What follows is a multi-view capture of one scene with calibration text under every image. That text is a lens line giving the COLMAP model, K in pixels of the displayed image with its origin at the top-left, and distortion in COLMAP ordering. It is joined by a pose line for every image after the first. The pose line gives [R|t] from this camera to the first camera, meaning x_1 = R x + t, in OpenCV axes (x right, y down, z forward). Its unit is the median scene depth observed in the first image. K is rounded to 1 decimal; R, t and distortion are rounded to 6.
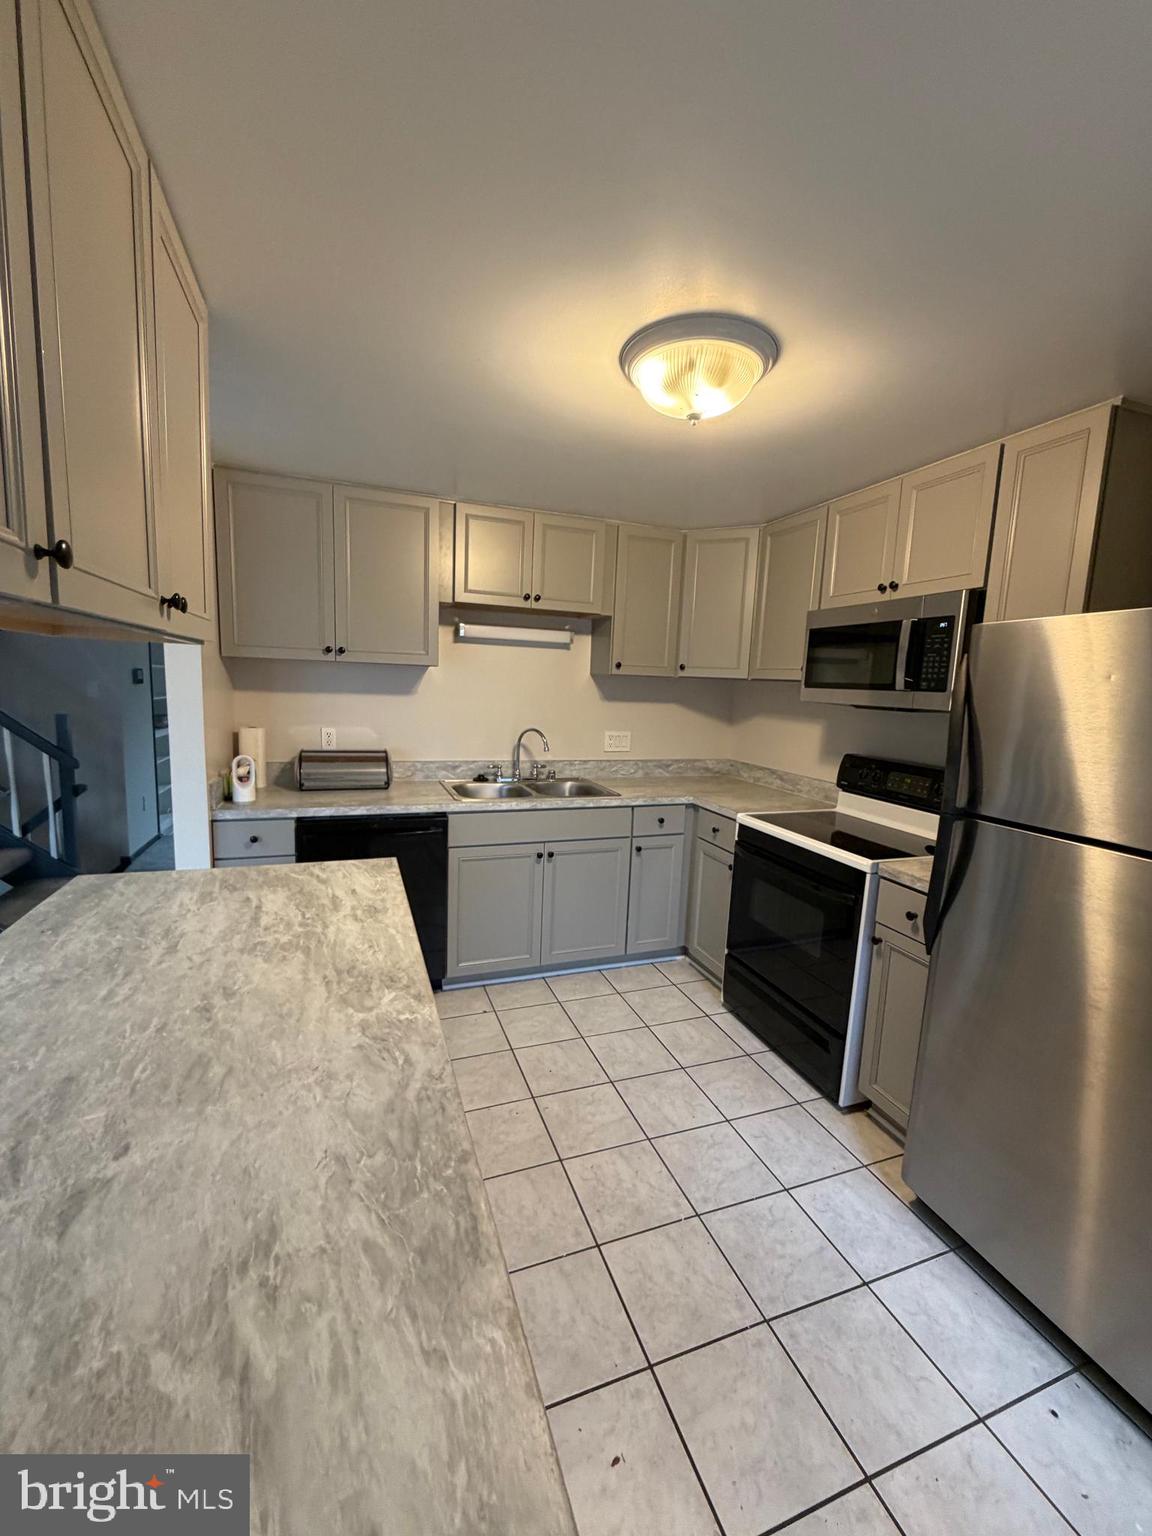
lens RADIAL K [[613.9, 0, 576.0], [0, 613.9, 768.0], [0, 0, 1]] dist [-0.000353, -0.000425]
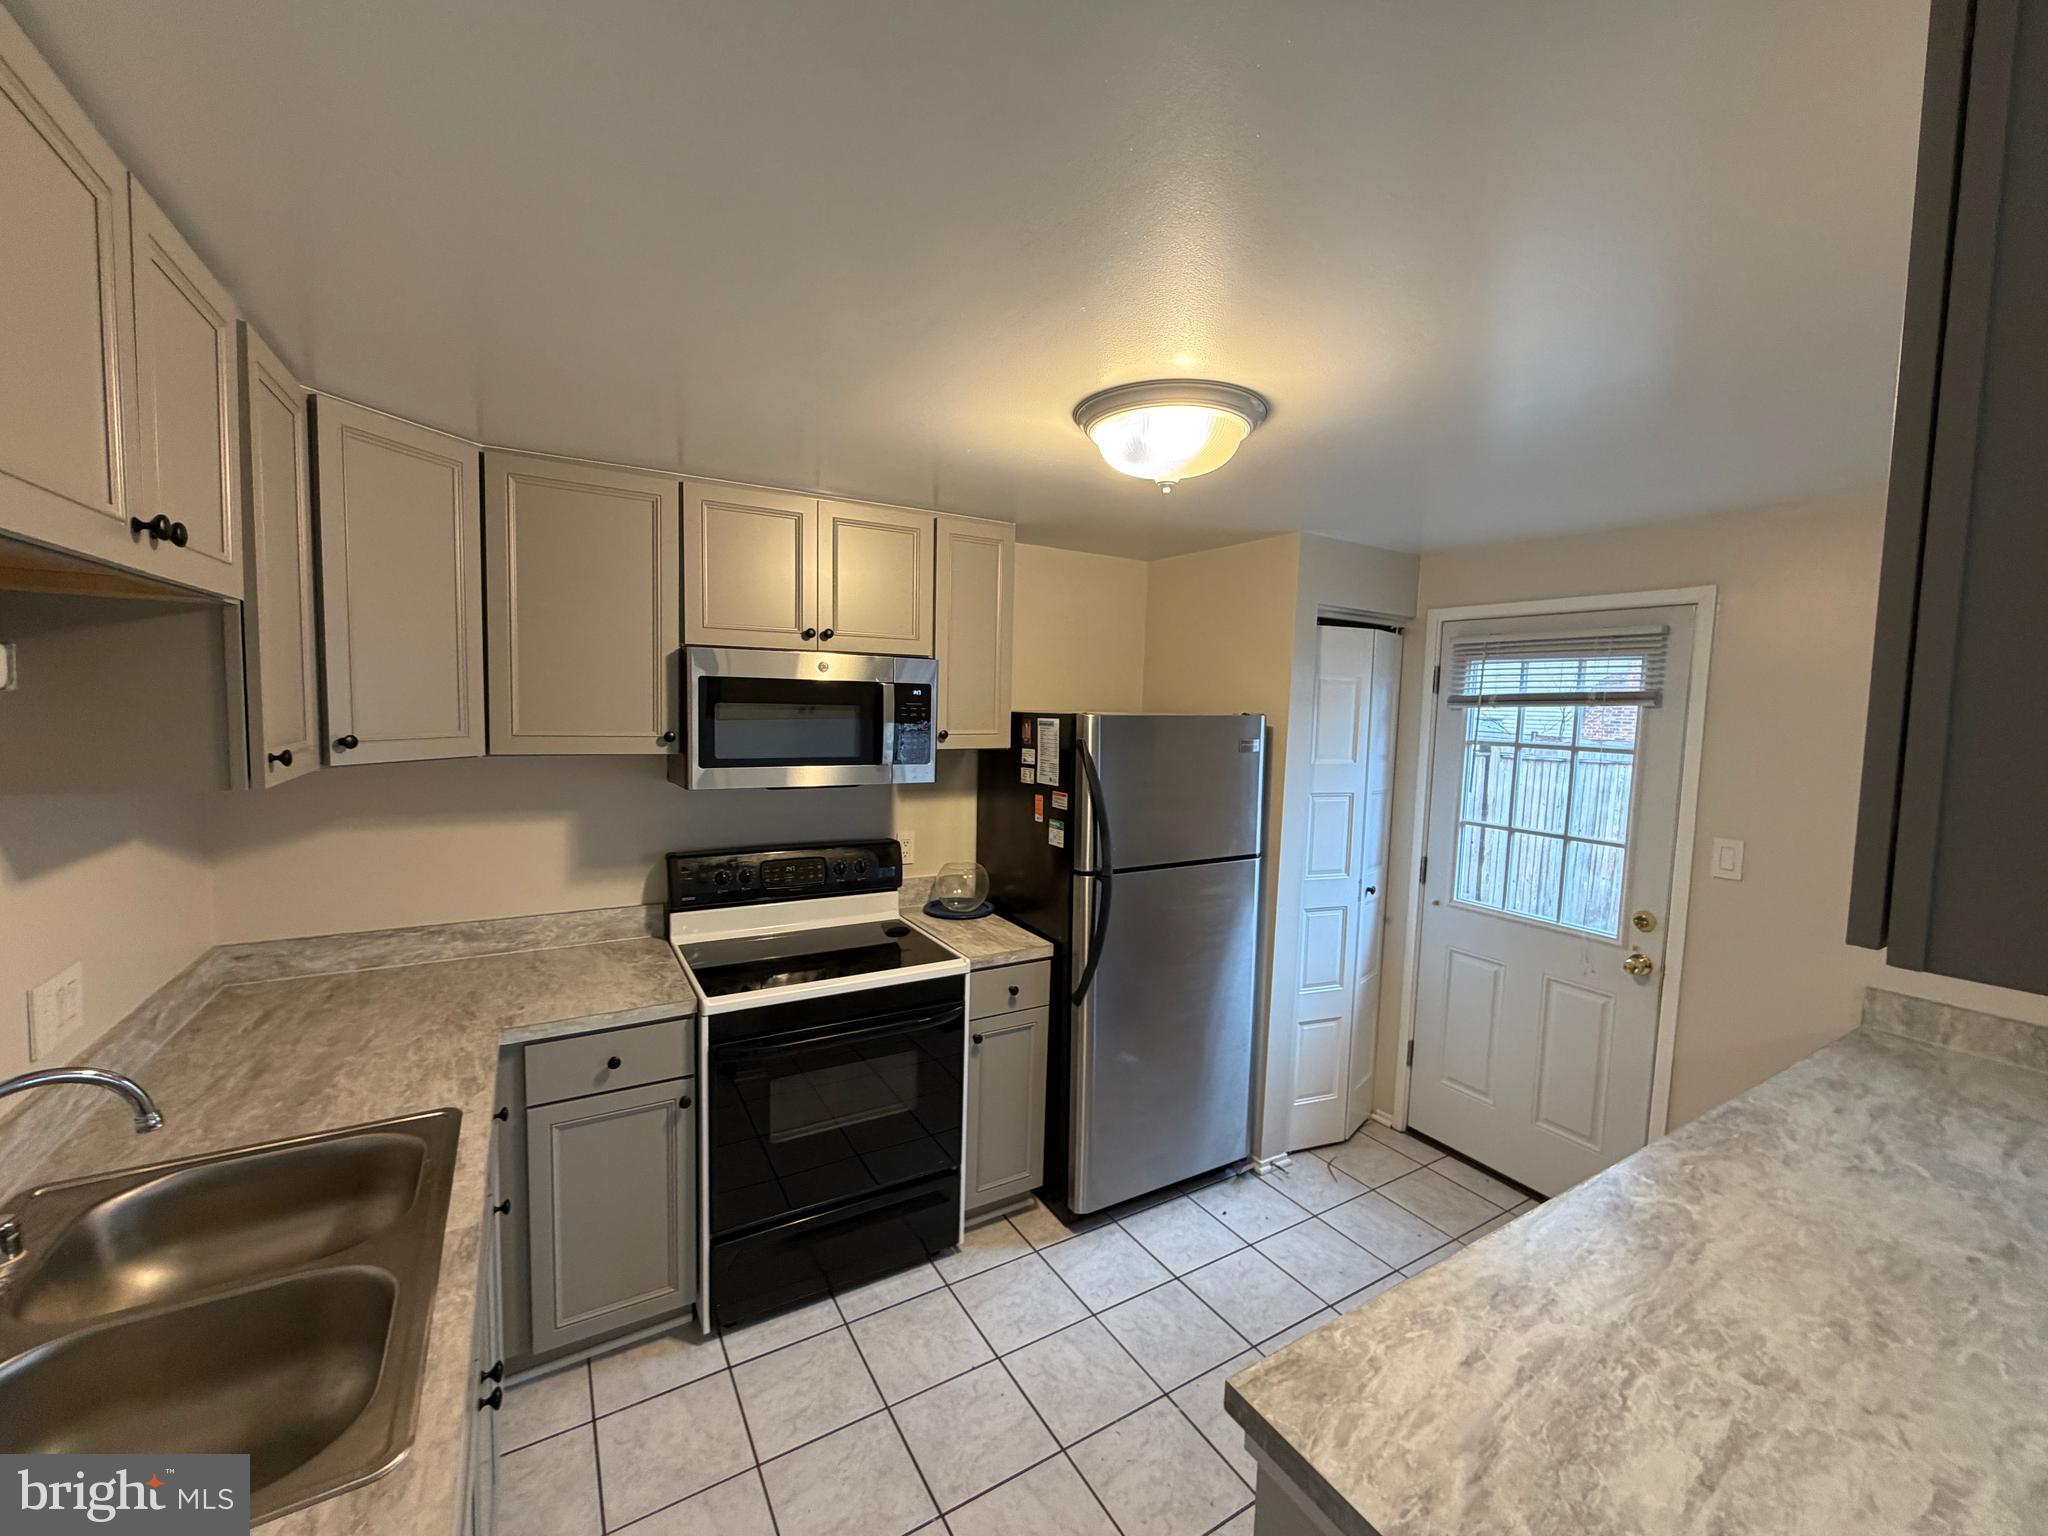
lens RADIAL K [[818.5, 0, 1023.0], [0, 818.5, 767.6], [0, 0, 1]] dist [-0.000353, -0.000425]
pose [[-0.183462, -0.125793, 0.974945, -0.927620], [0.103179, 0.983836, 0.146356, -0.404826], [-0.977597, 0.127444, -0.167518, 1.503357]]
